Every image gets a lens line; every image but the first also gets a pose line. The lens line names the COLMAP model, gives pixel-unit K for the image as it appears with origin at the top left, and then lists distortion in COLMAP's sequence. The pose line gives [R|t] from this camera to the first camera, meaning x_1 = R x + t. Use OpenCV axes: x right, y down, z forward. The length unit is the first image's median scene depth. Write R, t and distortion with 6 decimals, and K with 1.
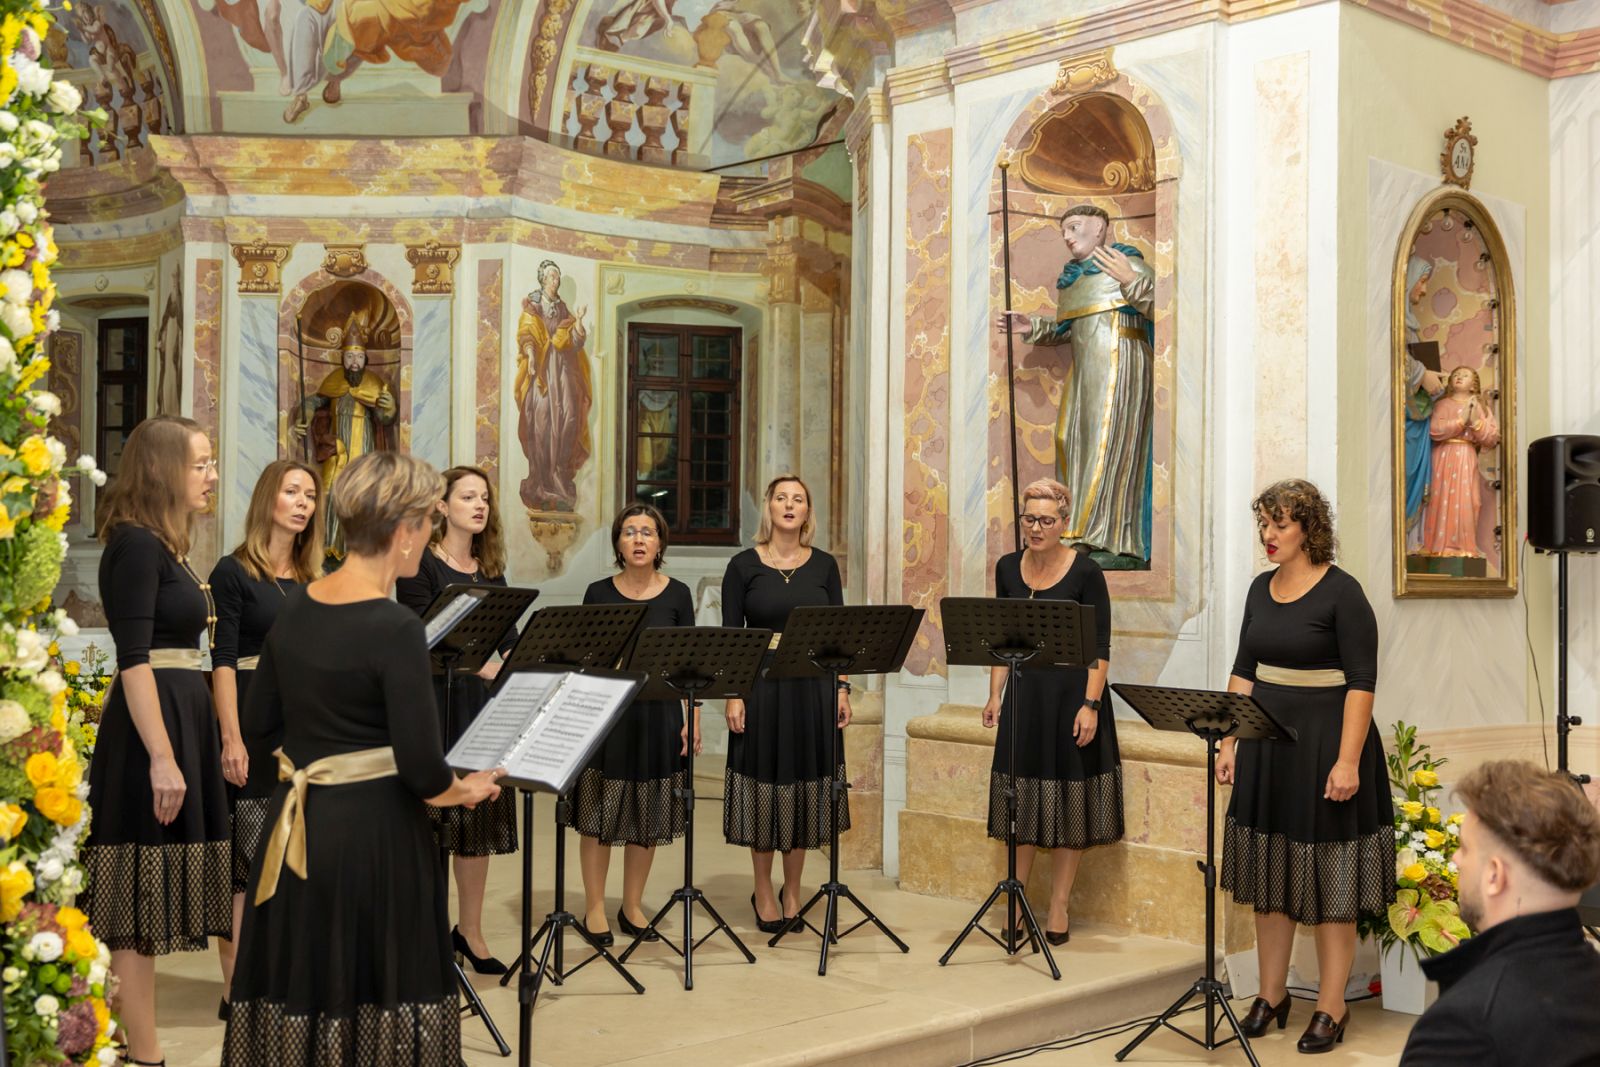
lens RADIAL K [[1795.8, 0, 798.8], [0, 1795.8, 538.8], [0, 0, 1]] dist [0.013825, -0.007621]
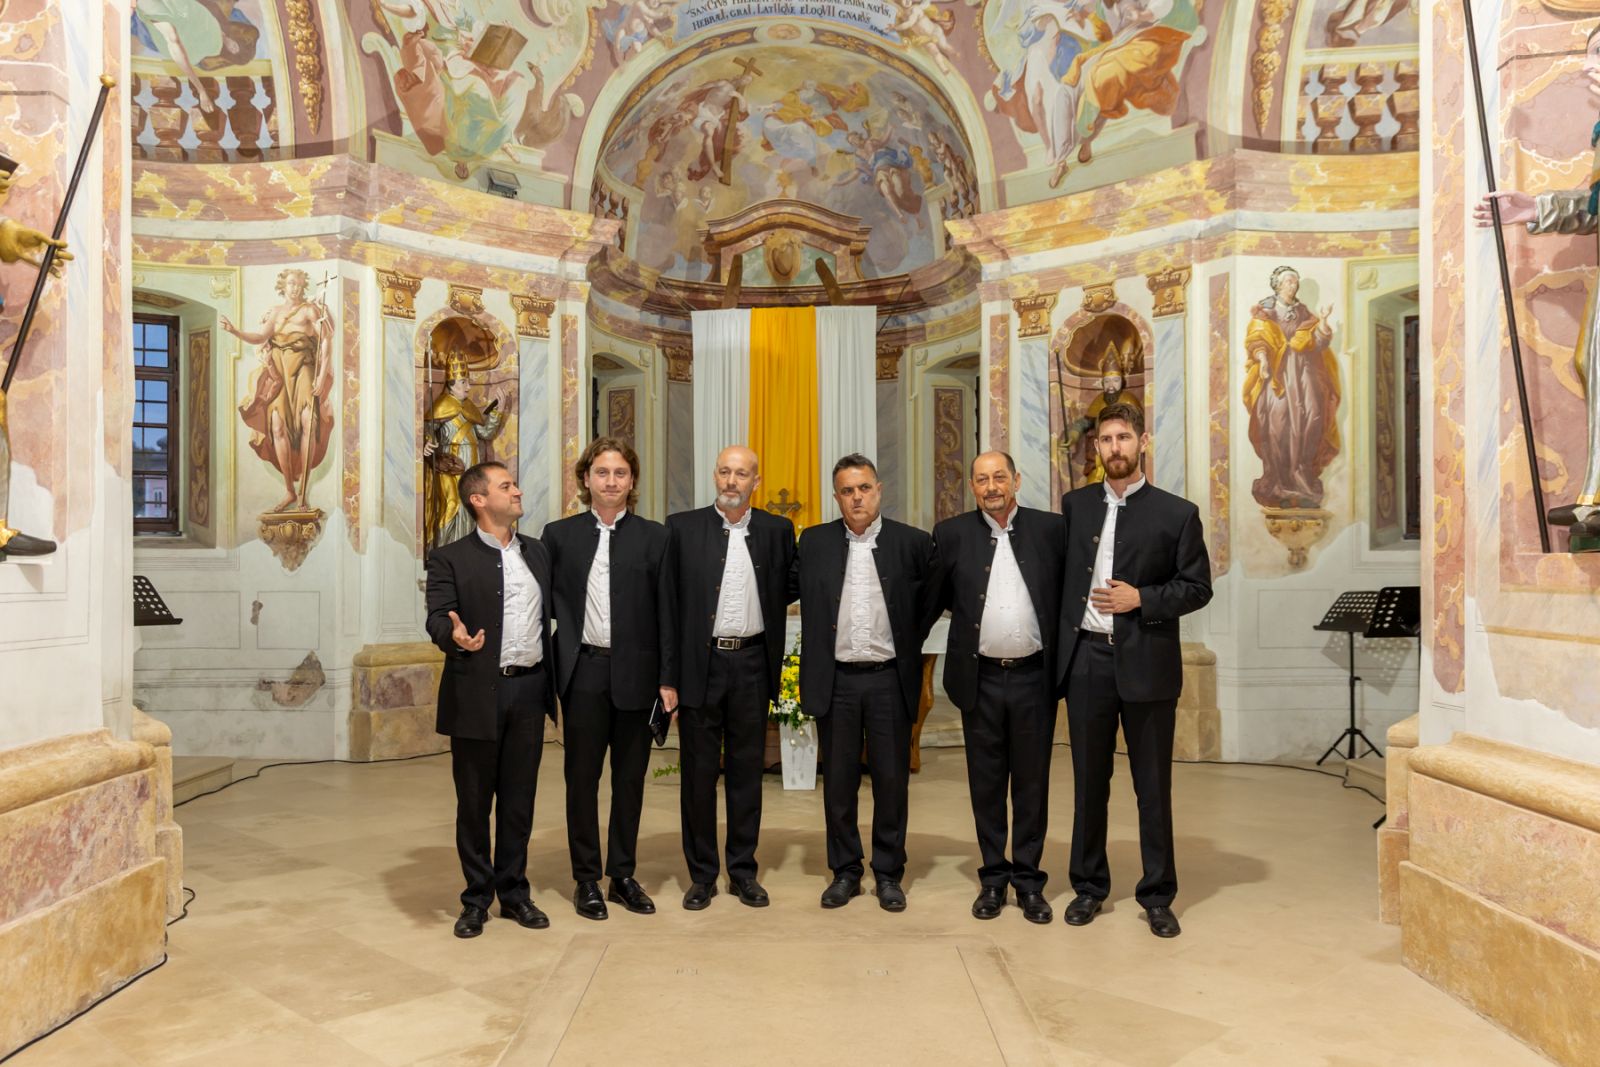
lens RADIAL K [[1283.5, 0, 775.4], [0, 1283.5, 557.3], [0, 0, 1]] dist [0.015108, -0.006934]
pose [[0.716846, -0.018711, -0.696980, 0.167588], [0.022722, 0.999736, -0.003469, 0.008669], [0.696861, -0.013350, 0.717082, 0.267976]]
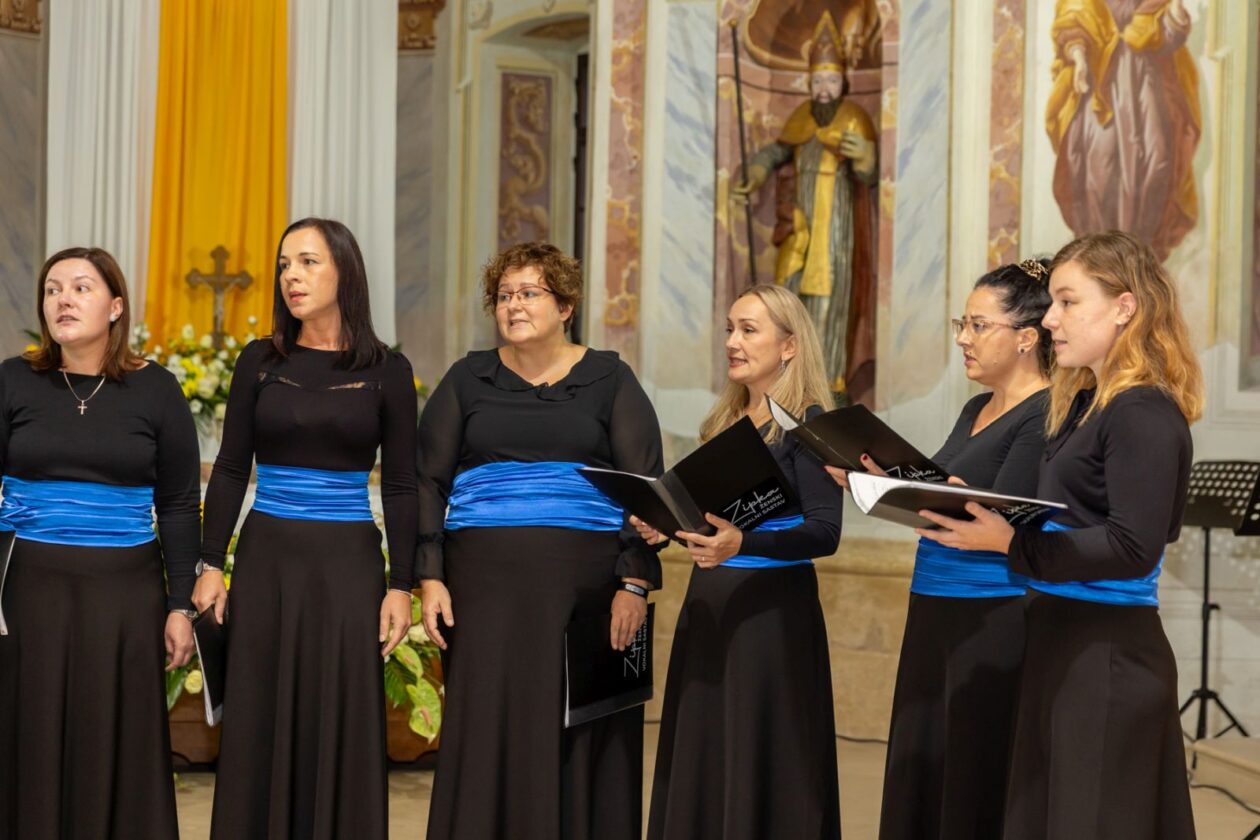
lens RADIAL K [[2470.8, 0, 655.5], [0, 2470.8, 418.5], [0, 0, 1]] dist [0.011583, -0.004646]
pose [[0.848421, 0.012317, -0.529179, 0.175184], [-0.004988, 0.999871, 0.015276, 0.007084], [0.529299, -0.010321, 0.848372, 0.213296]]
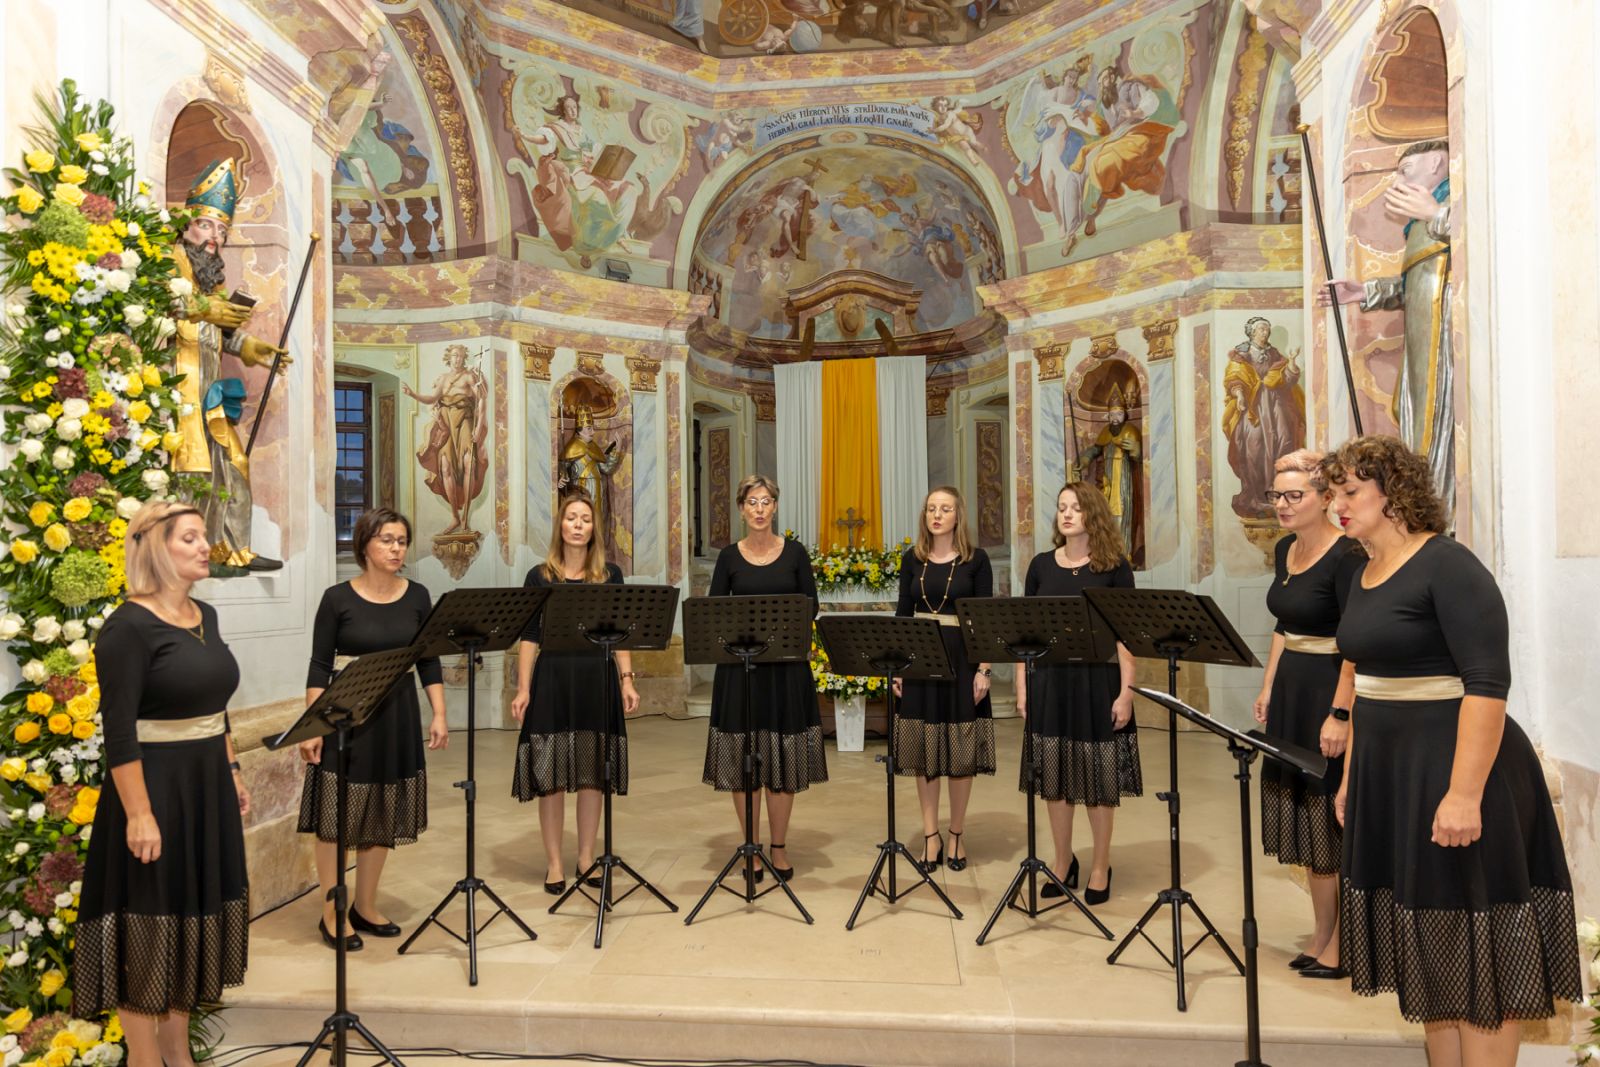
lens RADIAL K [[1113.3, 0, 772.8], [0, 1113.3, 551.1], [0, 0, 1]] dist [0.021329, -0.008267]
pose [[0.647818, -0.035933, -0.760947, 0.230307], [0.034330, 0.999249, -0.017960, 0.009071], [0.761021, -0.014489, 0.648565, 0.248398]]
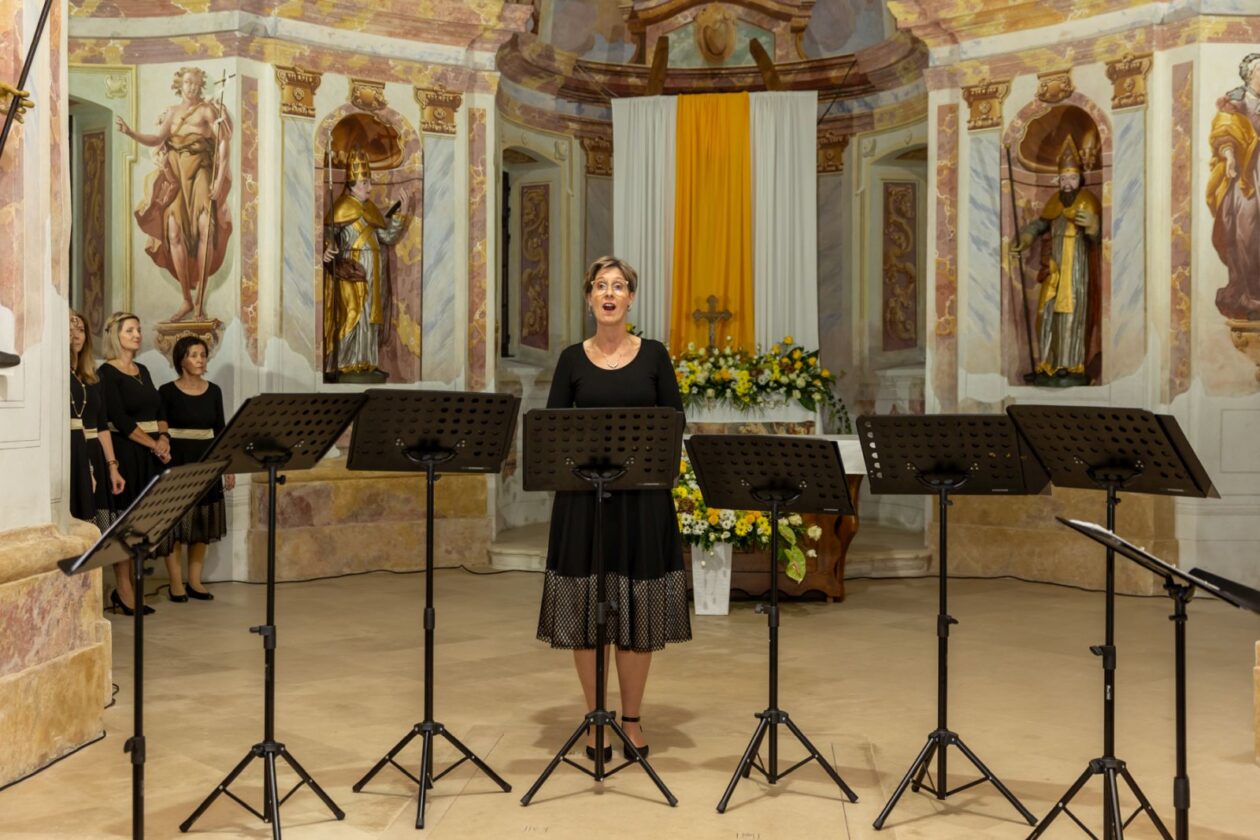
lens RADIAL K [[1586.3, 0, 618.0], [0, 1586.3, 395.8], [0, 0, 1]] dist [0.012225, -0.009792]
pose [[0.662455, -0.003429, -0.749094, 0.267738], [0.017896, 0.999777, 0.011249, 0.008917], [0.748888, -0.020858, 0.662368, 0.199886]]
